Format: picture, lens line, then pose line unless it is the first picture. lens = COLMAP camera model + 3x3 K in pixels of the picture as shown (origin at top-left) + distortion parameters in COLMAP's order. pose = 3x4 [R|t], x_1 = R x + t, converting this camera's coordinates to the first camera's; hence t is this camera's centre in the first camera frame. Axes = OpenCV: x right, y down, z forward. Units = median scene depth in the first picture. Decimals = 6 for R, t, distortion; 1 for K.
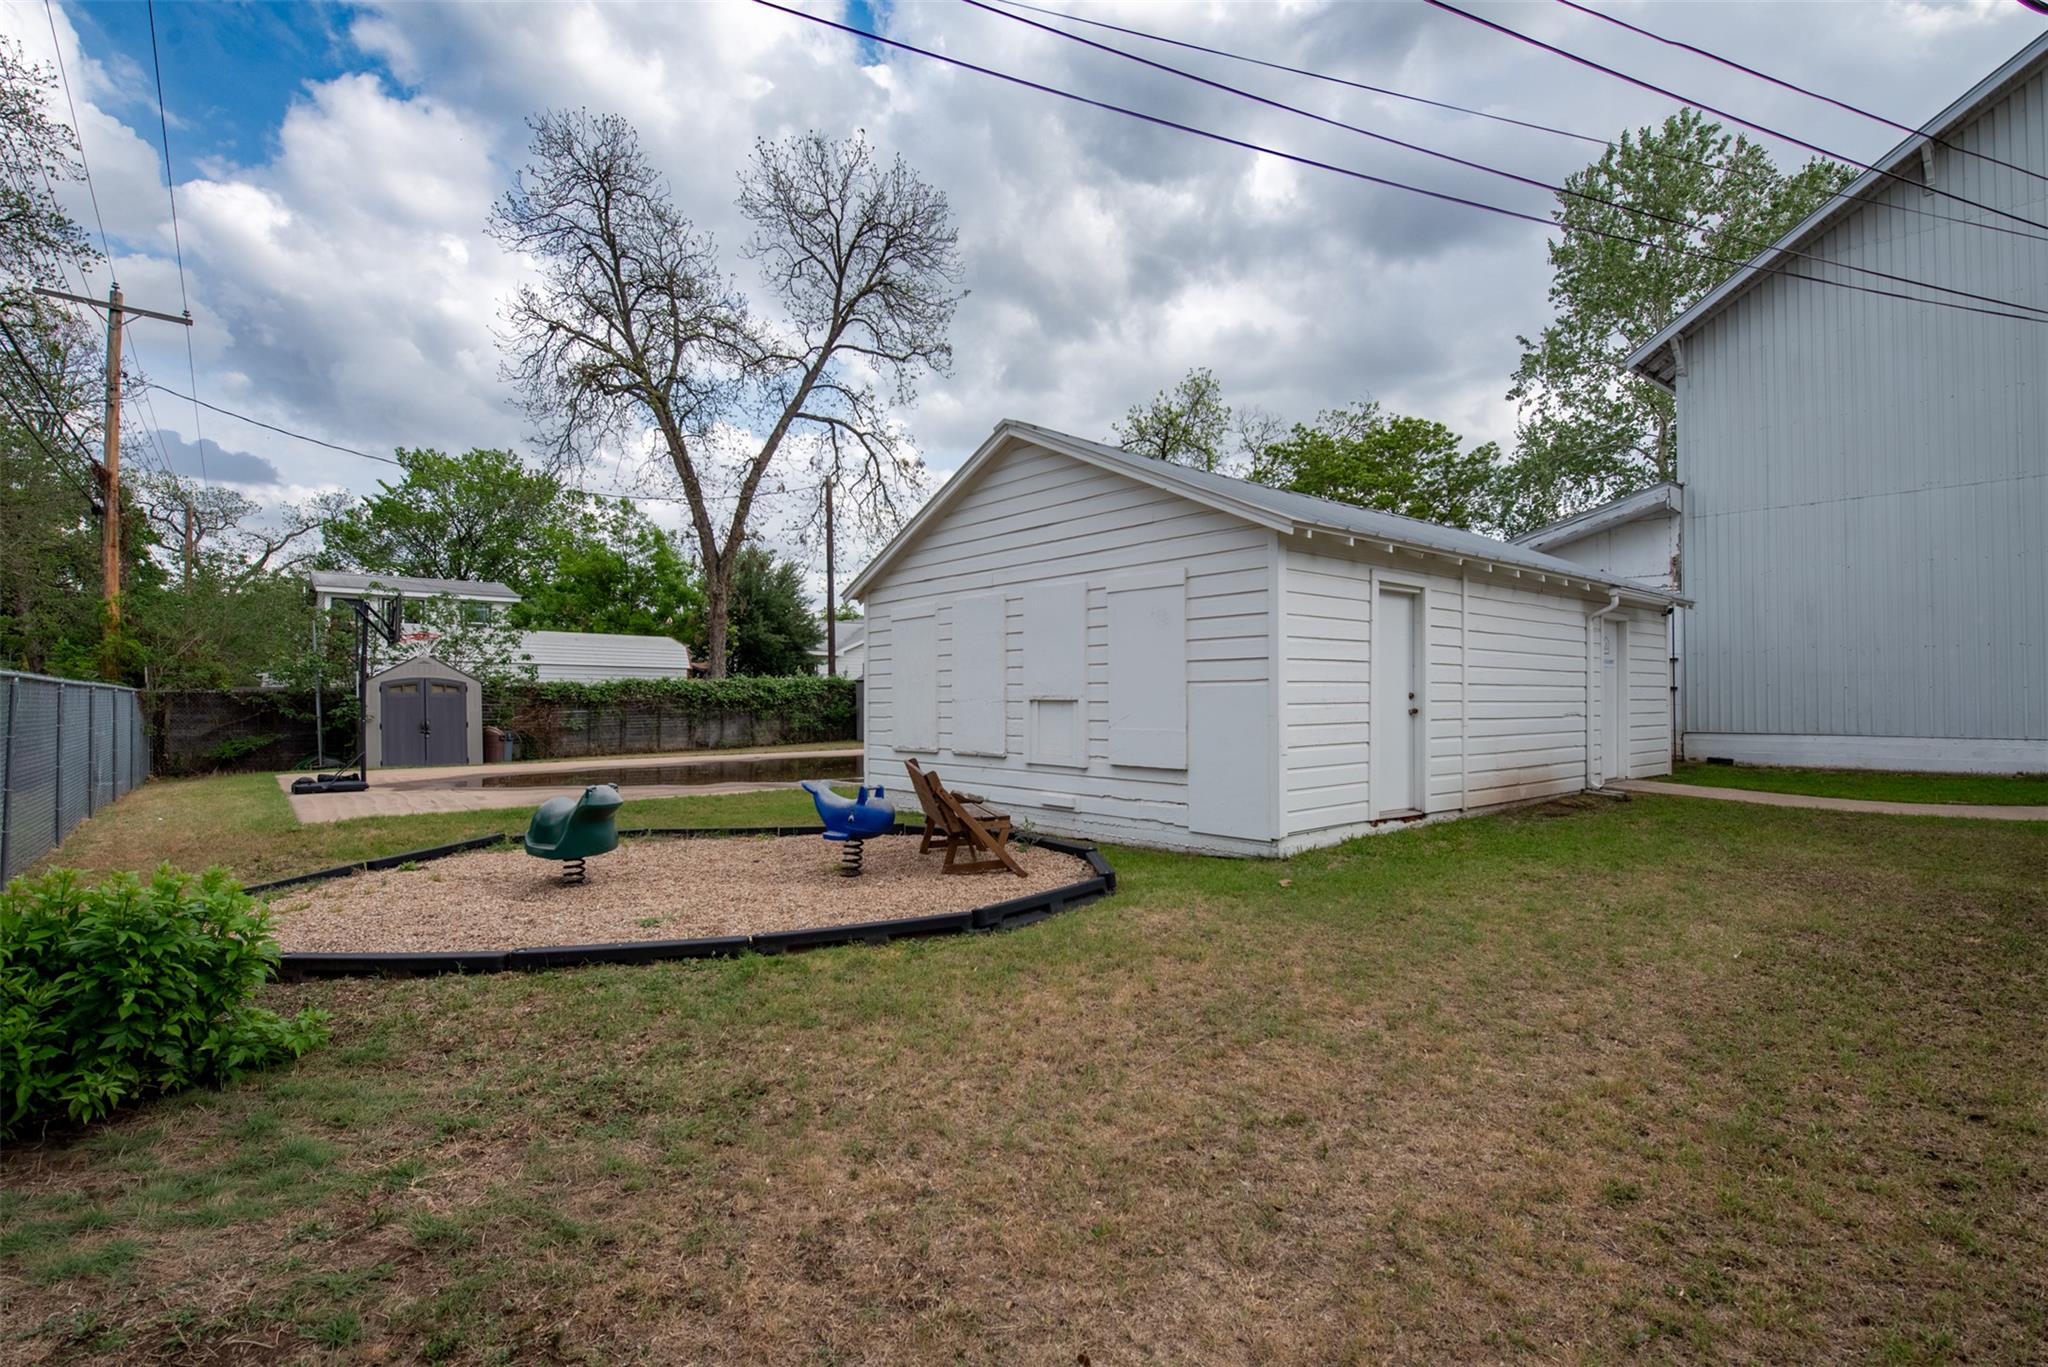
lens RADIAL K [[960.6, 0, 1023.2], [0, 960.6, 675.8], [0, 0, 1]] dist [-0.000564, -0.000103]
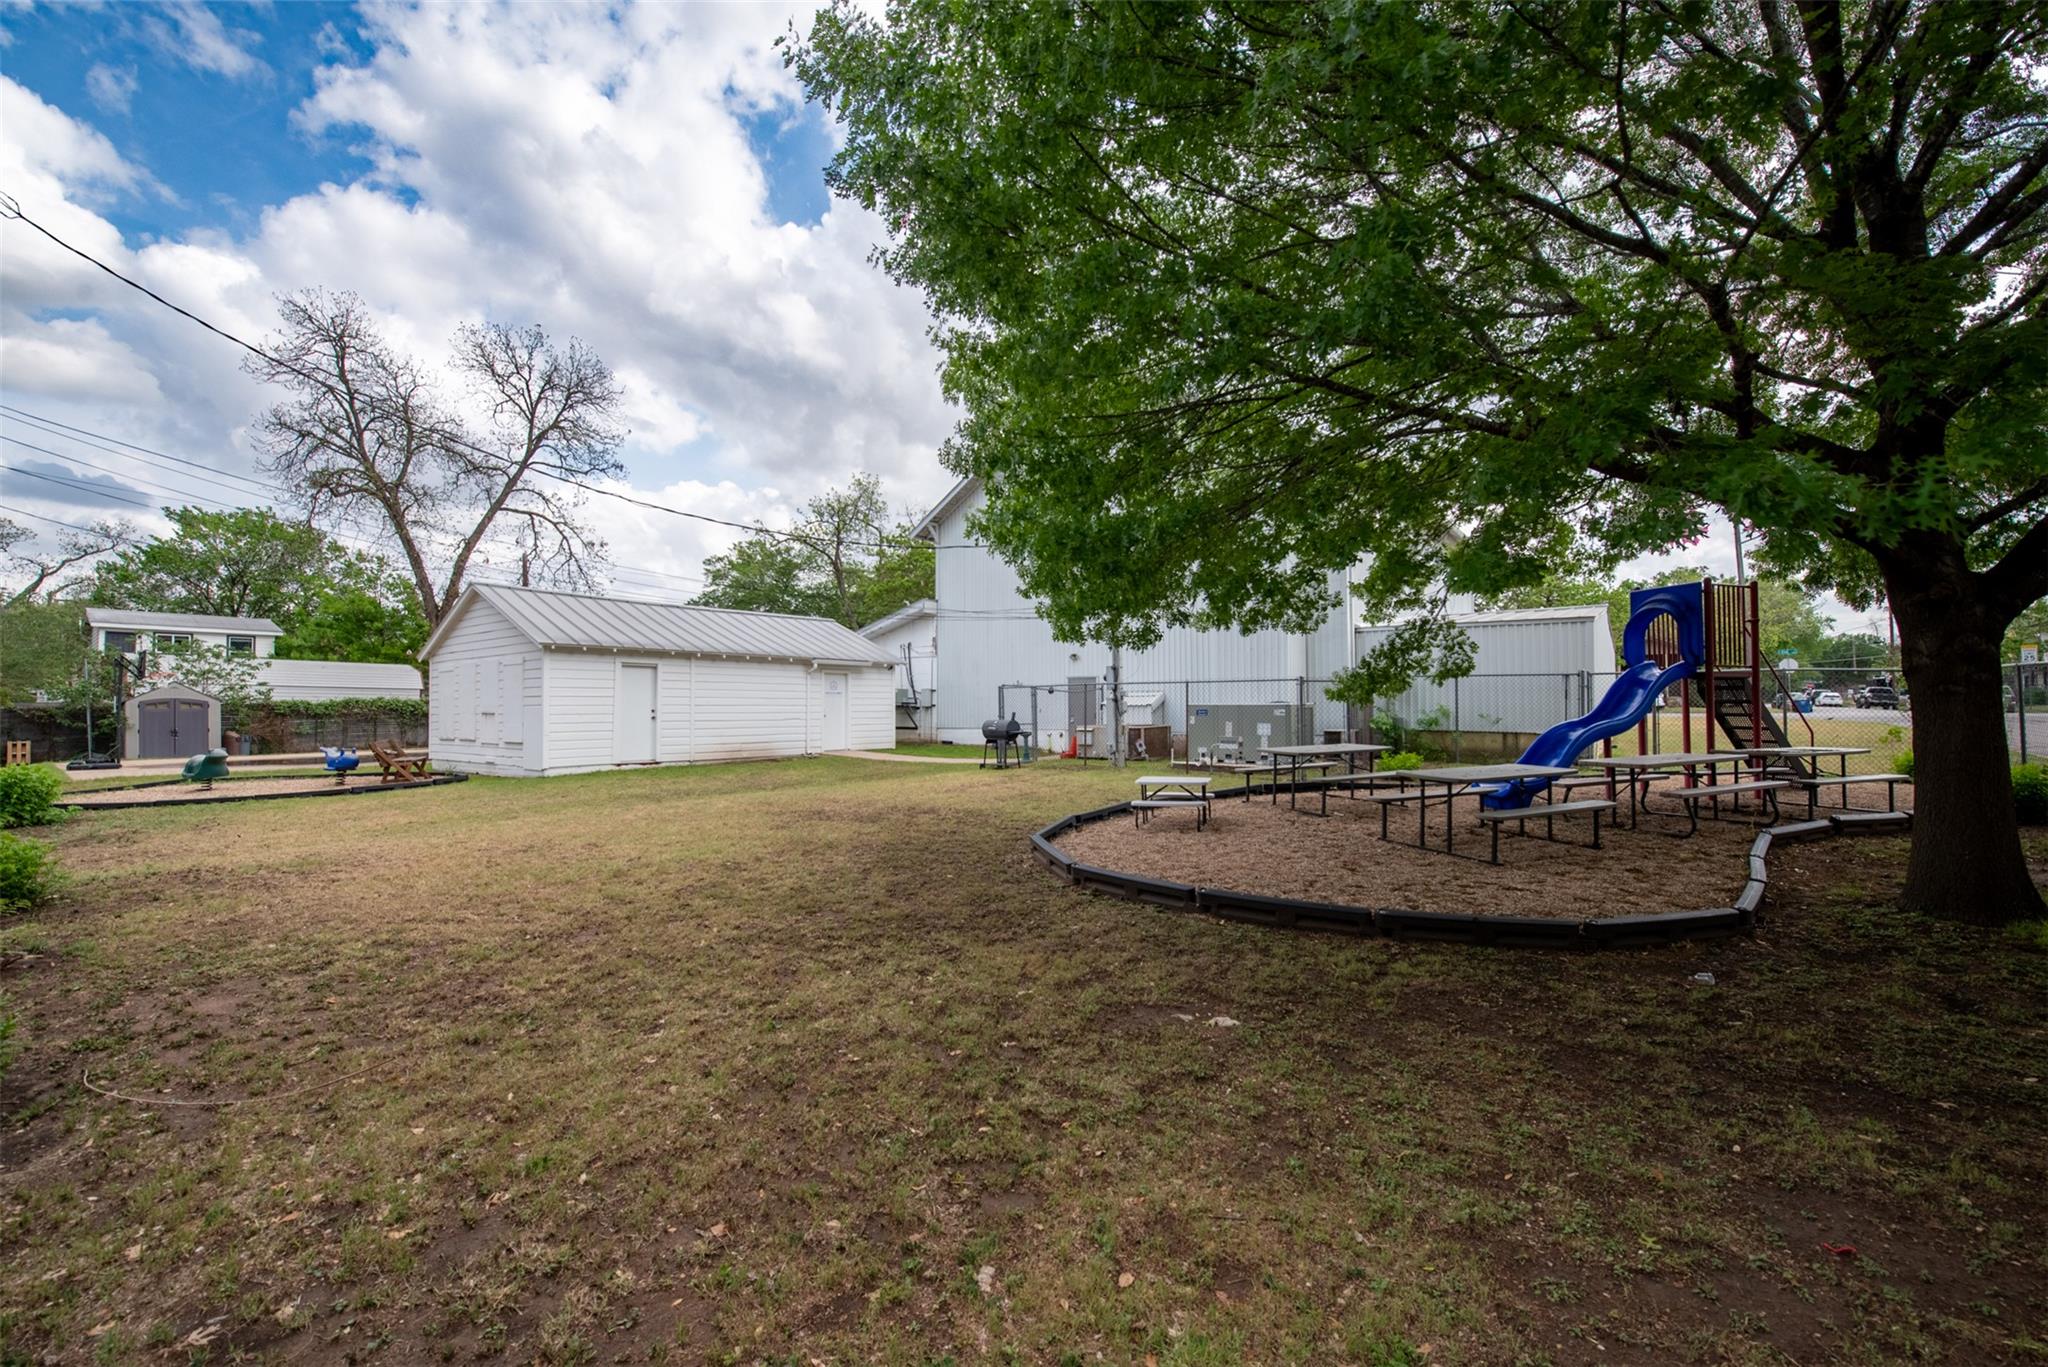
lens RADIAL K [[834.8, 0, 1024.0], [0, 834.8, 683.5], [0, 0, 1]] dist [-0.000224, -0.003976]
pose [[0.978714, 0.004435, 0.205181, 0.270163], [-0.002778, 0.999961, -0.008363, -0.009382], [-0.205210, 0.007615, 0.978688, -0.355984]]
